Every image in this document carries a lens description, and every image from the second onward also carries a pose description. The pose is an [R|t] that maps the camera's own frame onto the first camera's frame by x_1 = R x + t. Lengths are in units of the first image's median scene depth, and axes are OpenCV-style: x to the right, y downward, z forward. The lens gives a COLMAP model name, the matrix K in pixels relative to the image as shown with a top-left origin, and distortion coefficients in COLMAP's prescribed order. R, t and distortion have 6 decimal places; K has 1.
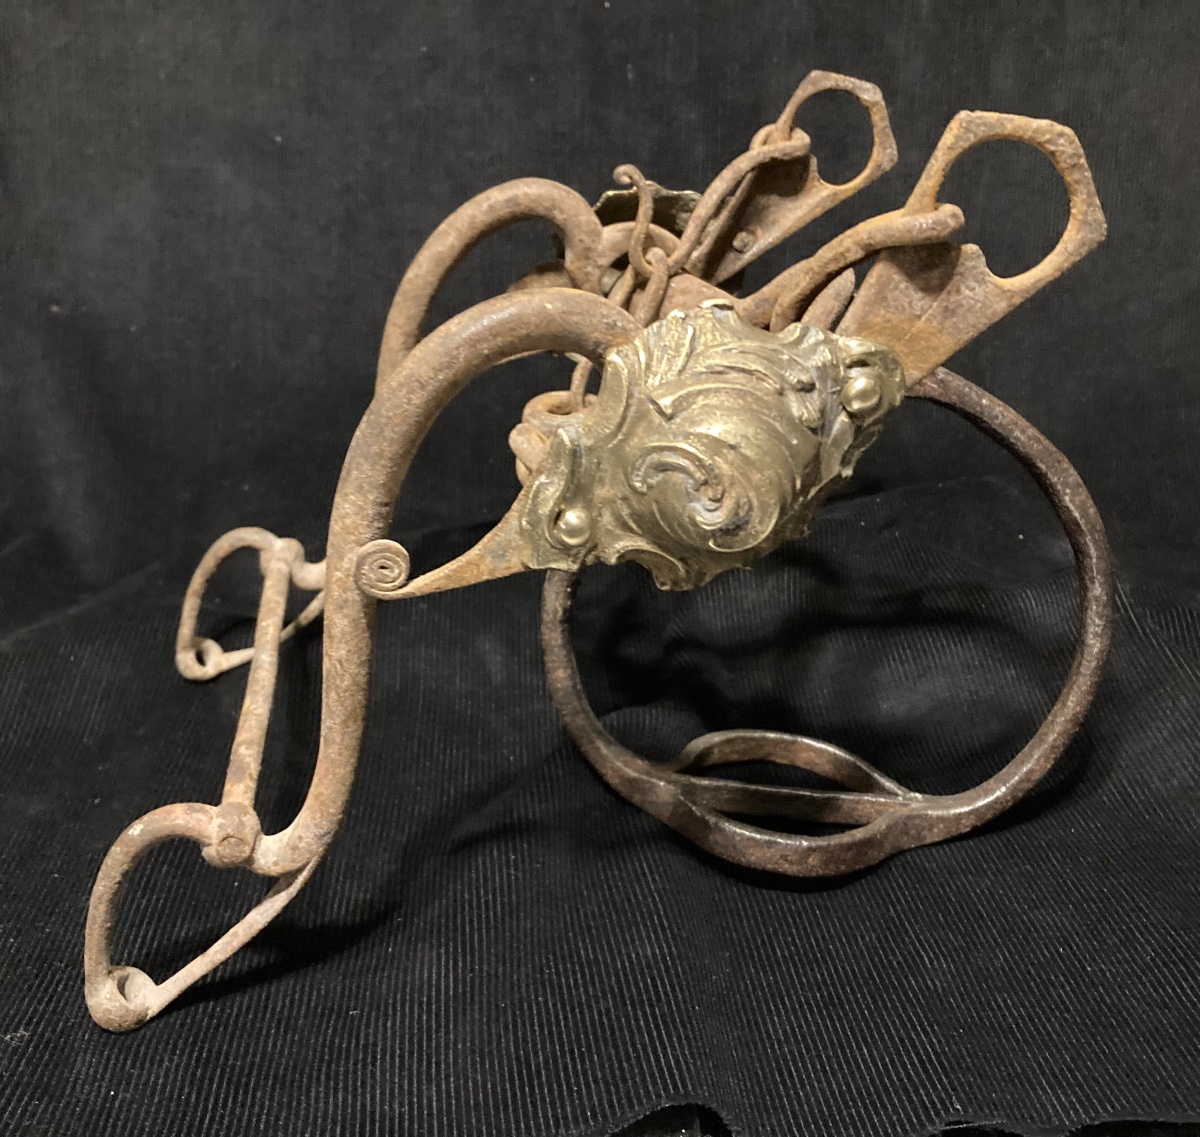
lens RADIAL K [[1186.1, 0, 600.0], [0, 1186.1, 568.5], [0, 0, 1]] dist [0.107671, -0.444855]
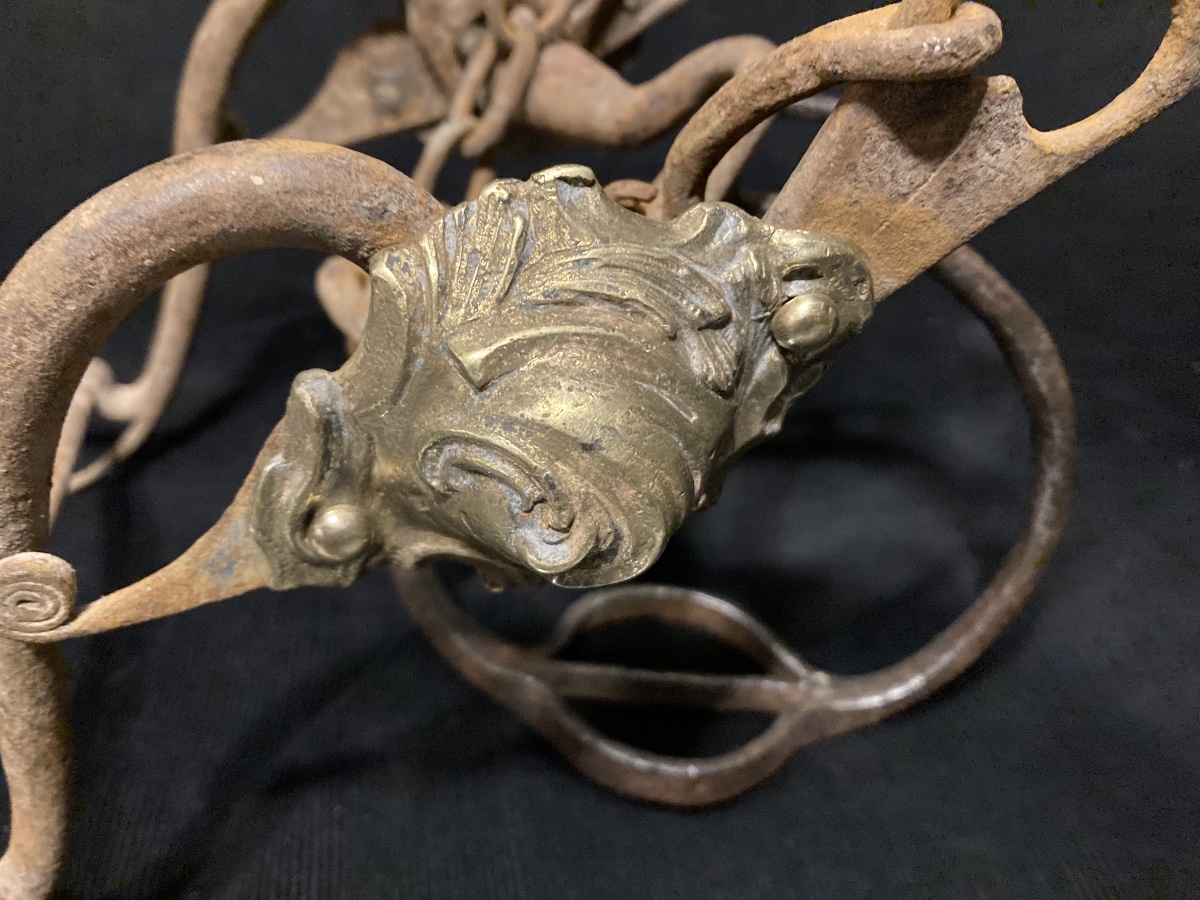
lens RADIAL K [[1010.0, 0, 600.0], [0, 1010.0, 450.0], [0, 0, 1]] dist [0.020876, -0.092033]
pose [[0.997474, -0.002560, 0.070981, 0.078625], [-0.011315, 0.980859, 0.194388, -0.184967], [-0.070120, -0.194700, 0.978353, 0.493614]]
